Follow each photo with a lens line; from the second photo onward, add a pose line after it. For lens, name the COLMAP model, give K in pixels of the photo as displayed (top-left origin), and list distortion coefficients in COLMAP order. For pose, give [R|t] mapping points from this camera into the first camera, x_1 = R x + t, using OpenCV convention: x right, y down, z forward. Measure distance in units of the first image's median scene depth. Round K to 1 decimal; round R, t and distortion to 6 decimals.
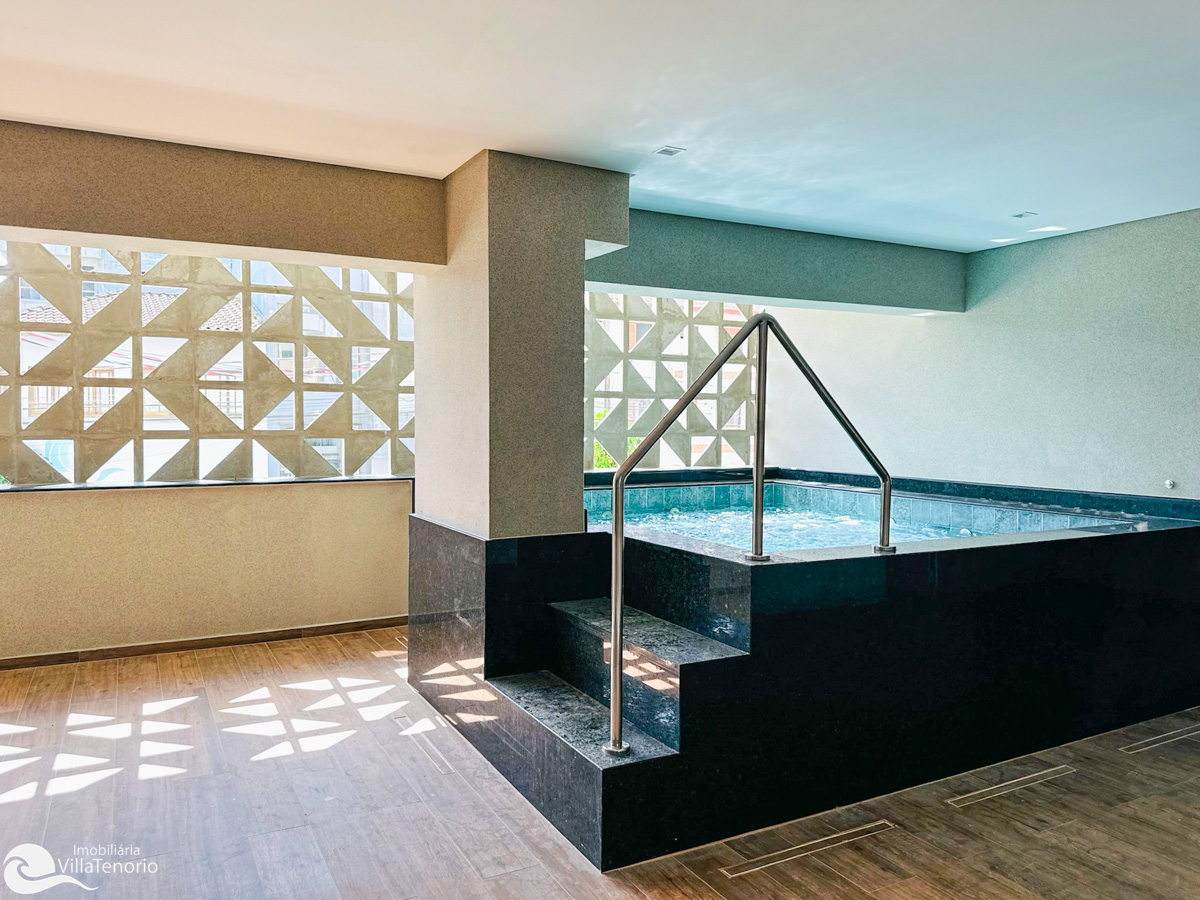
lens RADIAL K [[859.0, 0, 600.0], [0, 859.0, 450.0], [0, 0, 1]] dist [0.009956, 0.001975]
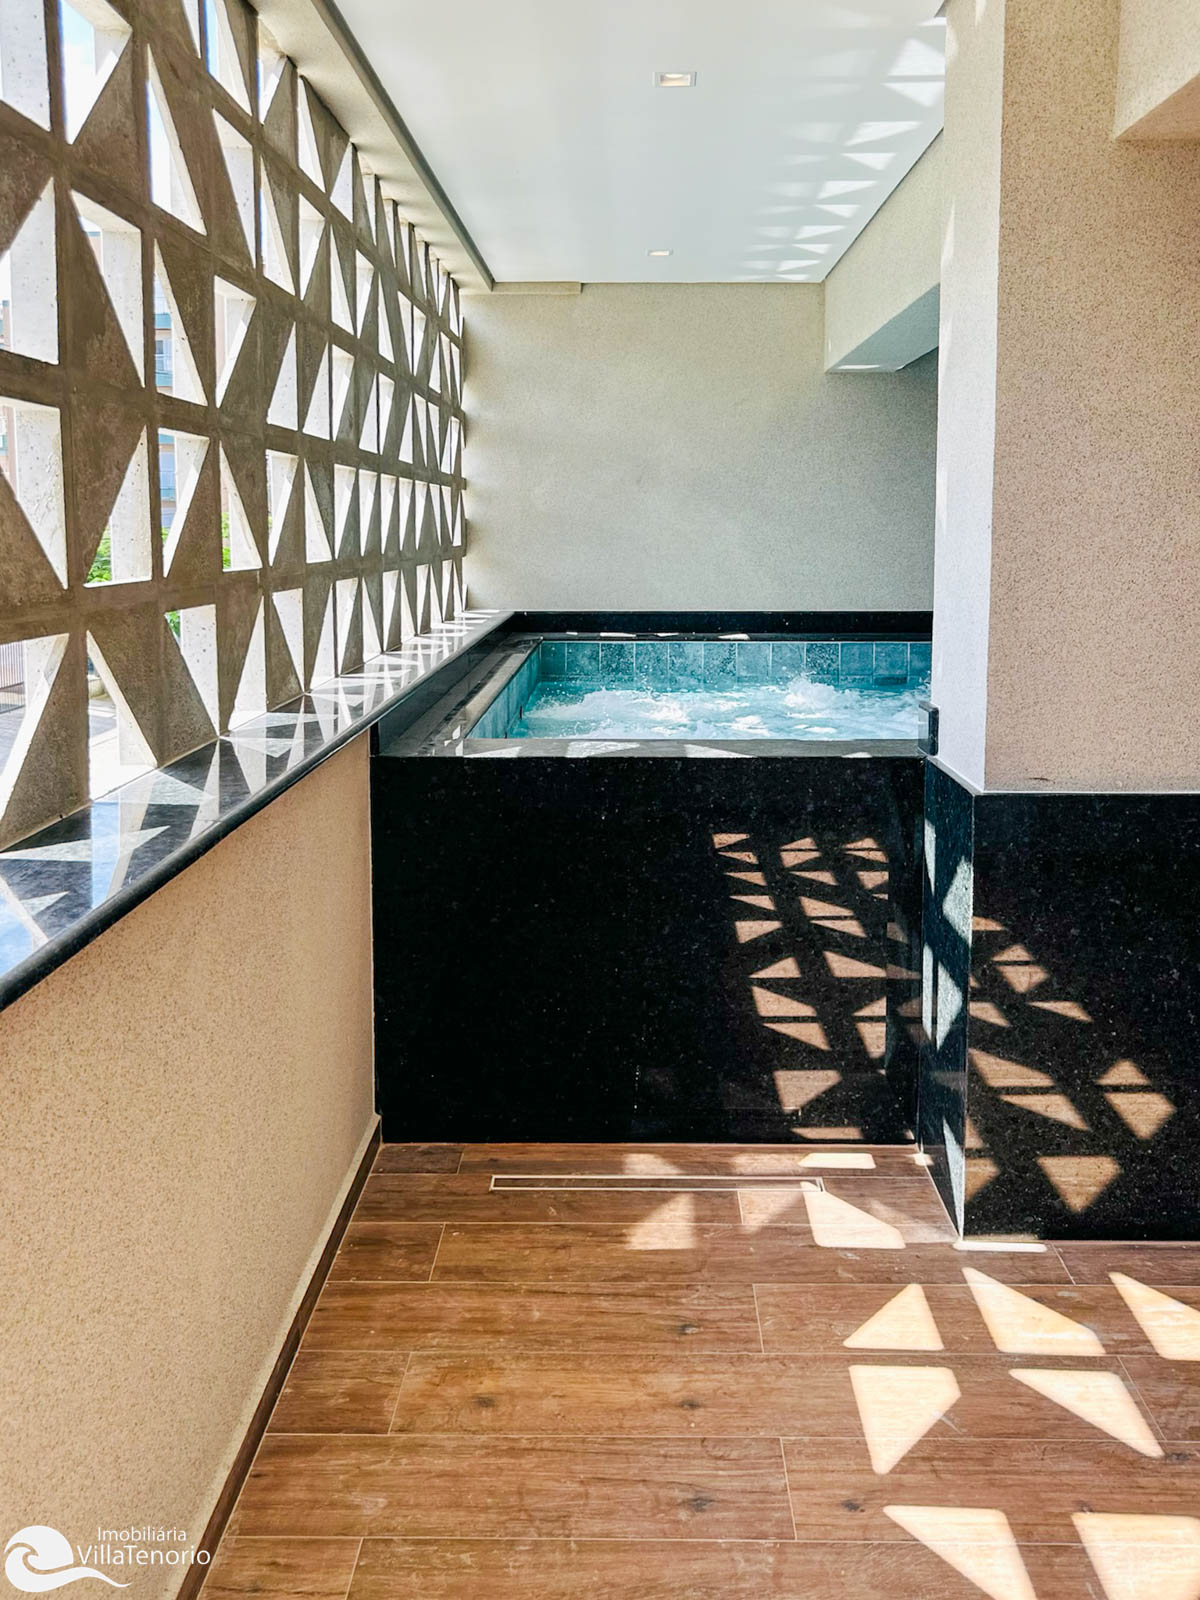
lens RADIAL K [[1246.3, 0, 600.0], [0, 1246.3, 800.0], [0, 0, 1]] dist [-0.101502, 0.001110]
pose [[0.495037, -0.193951, 0.846948, -0.602155], [0.040956, 0.978893, 0.200227, -0.026178], [-0.867906, -0.064432, 0.492532, 0.687475]]
